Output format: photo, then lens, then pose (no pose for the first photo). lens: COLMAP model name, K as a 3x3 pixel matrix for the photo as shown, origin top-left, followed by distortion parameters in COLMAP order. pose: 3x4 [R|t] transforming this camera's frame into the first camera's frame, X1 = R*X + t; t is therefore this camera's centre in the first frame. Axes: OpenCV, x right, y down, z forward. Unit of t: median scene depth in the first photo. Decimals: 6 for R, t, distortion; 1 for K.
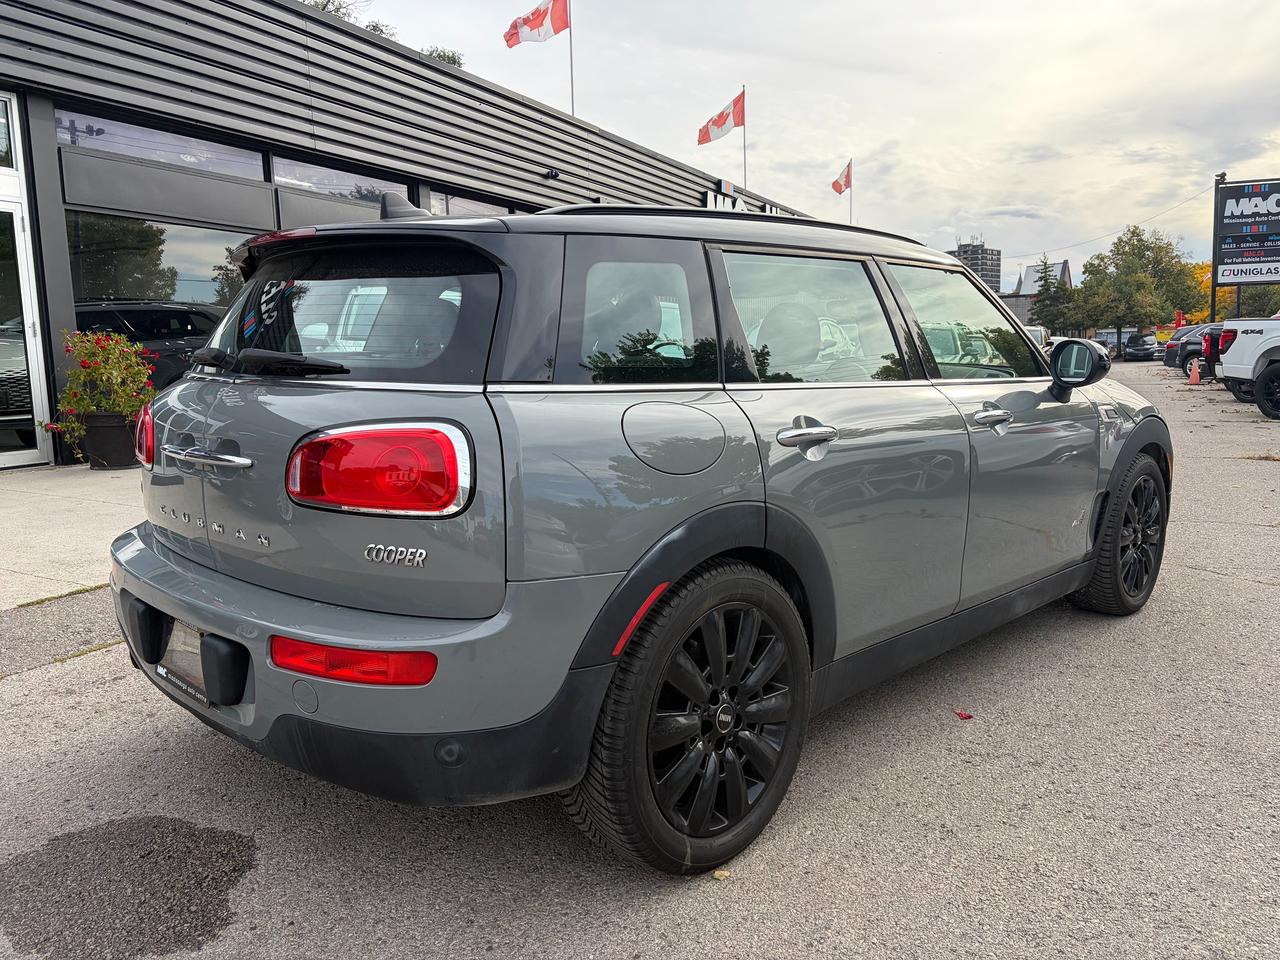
lens RADIAL K [[972.0, 0, 645.7], [0, 972.0, 475.4], [0, 0, 1]] dist [0.063989, -0.084417]
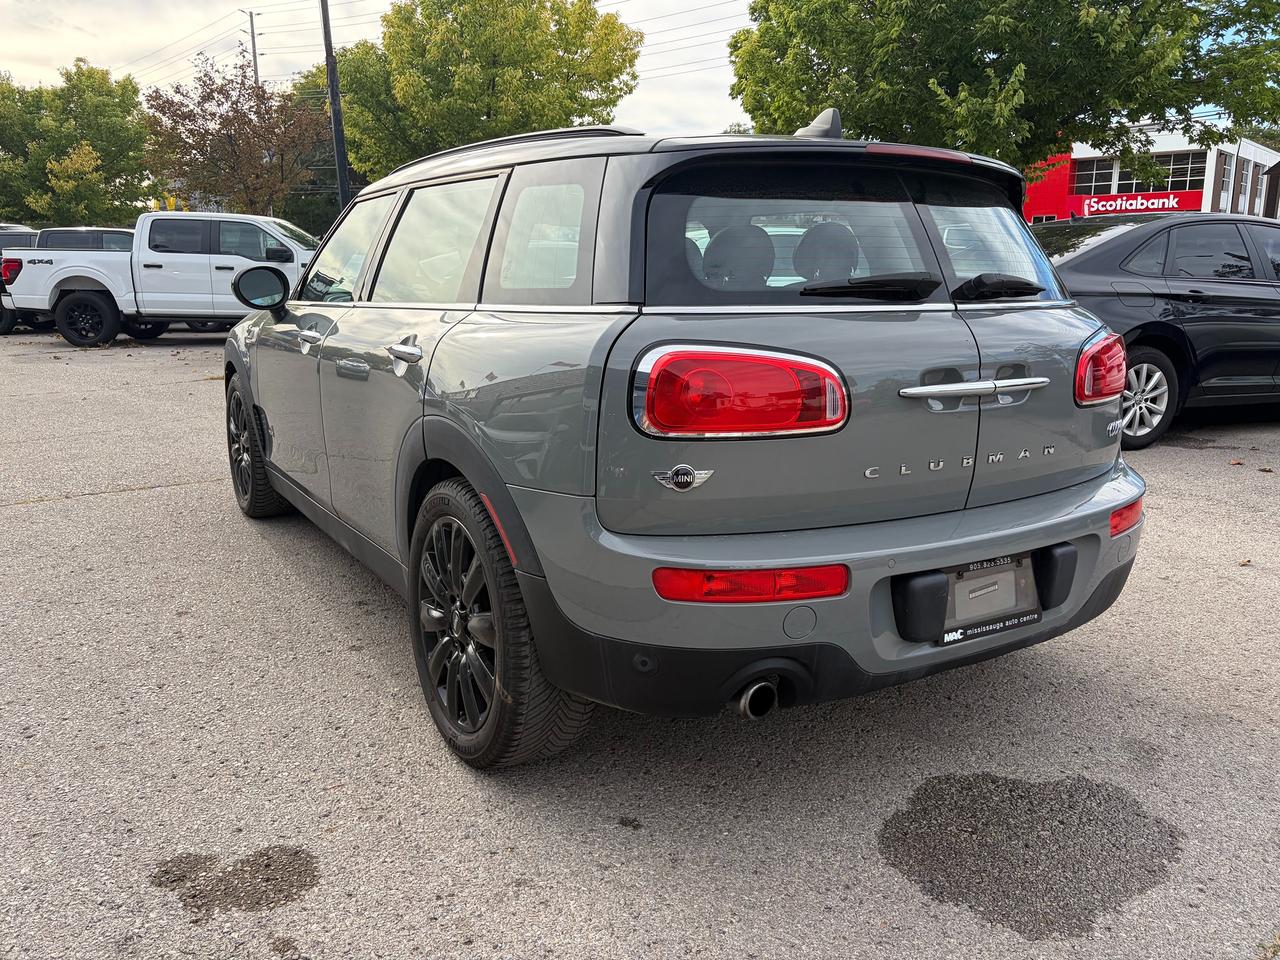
lens RADIAL K [[972.0, 0, 645.7], [0, 972.0, 475.4], [0, 0, 1]] dist [0.063989, -0.084417]
pose [[0.241629, -0.187303, 0.952120, -0.088393], [0.122911, 0.979199, 0.161437, -0.007992], [-0.962553, 0.078018, 0.259624, 0.065245]]
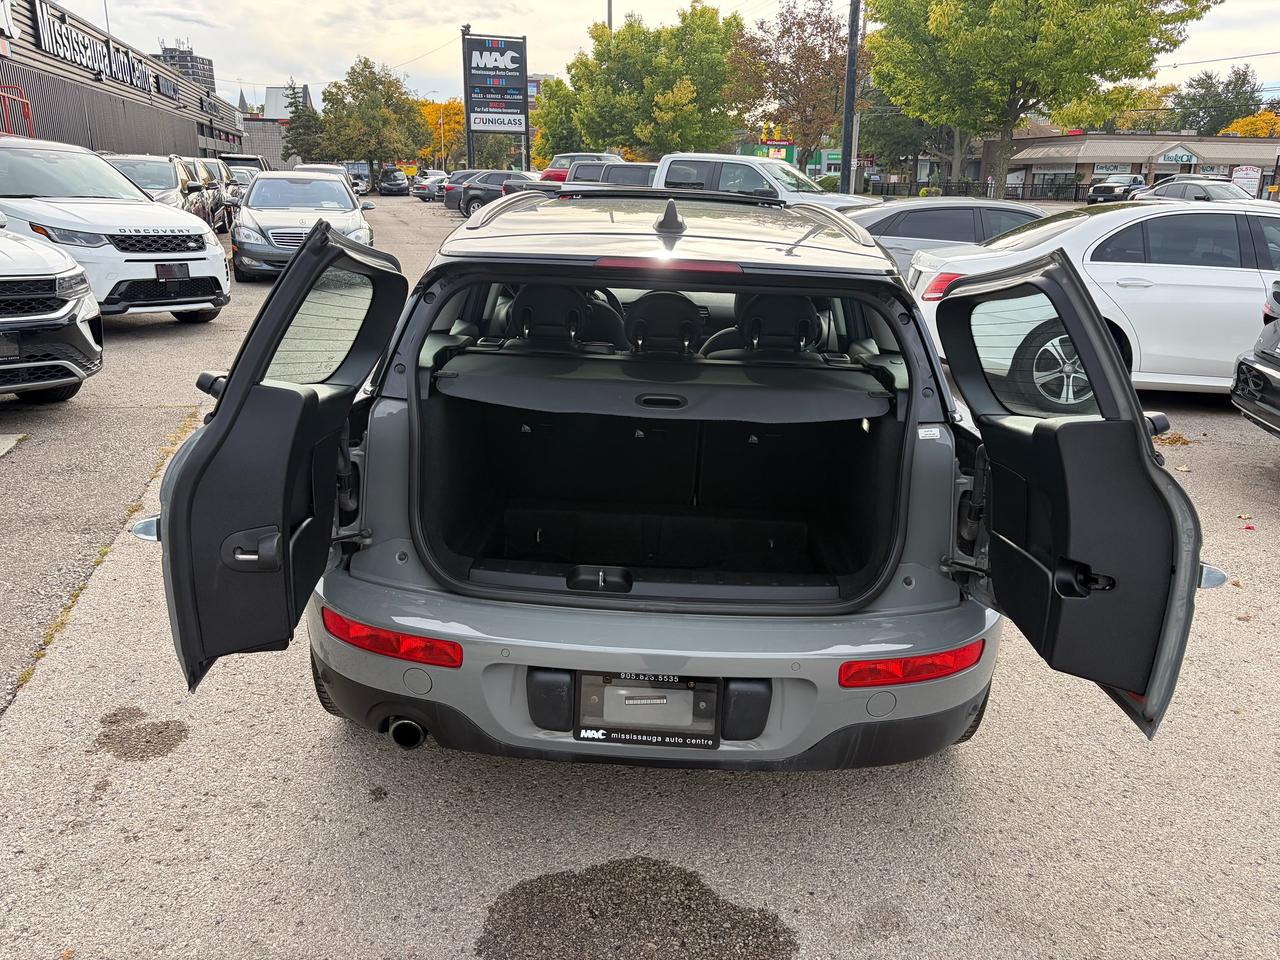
lens RADIAL K [[975.3, 0, 646.3], [0, 975.3, 461.7], [0, 0, 1]] dist [0.049156, -0.062526]
pose [[0.734516, -0.155505, 0.660534, -0.066256], [0.047991, 0.982856, 0.178020, -0.014540], [-0.676892, -0.099059, 0.729386, 0.018707]]
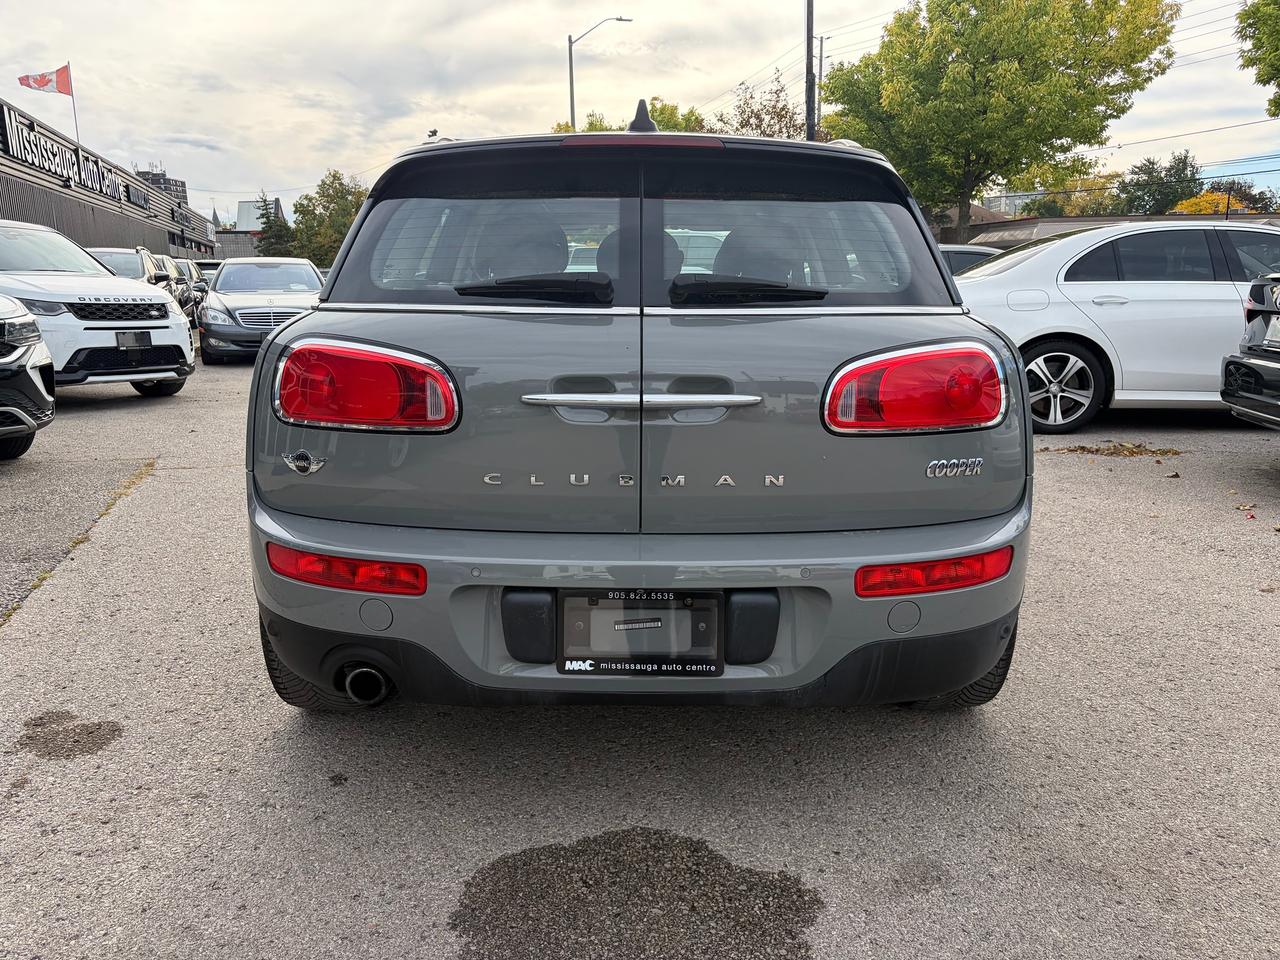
lens RADIAL K [[972.0, 0, 645.7], [0, 972.0, 475.4], [0, 0, 1]] dist [0.063989, -0.084417]
pose [[0.713896, -0.128673, 0.688329, -0.063712], [0.086488, 0.991648, 0.095673, -0.002276], [-0.694891, -0.008768, 0.719062, 0.023091]]
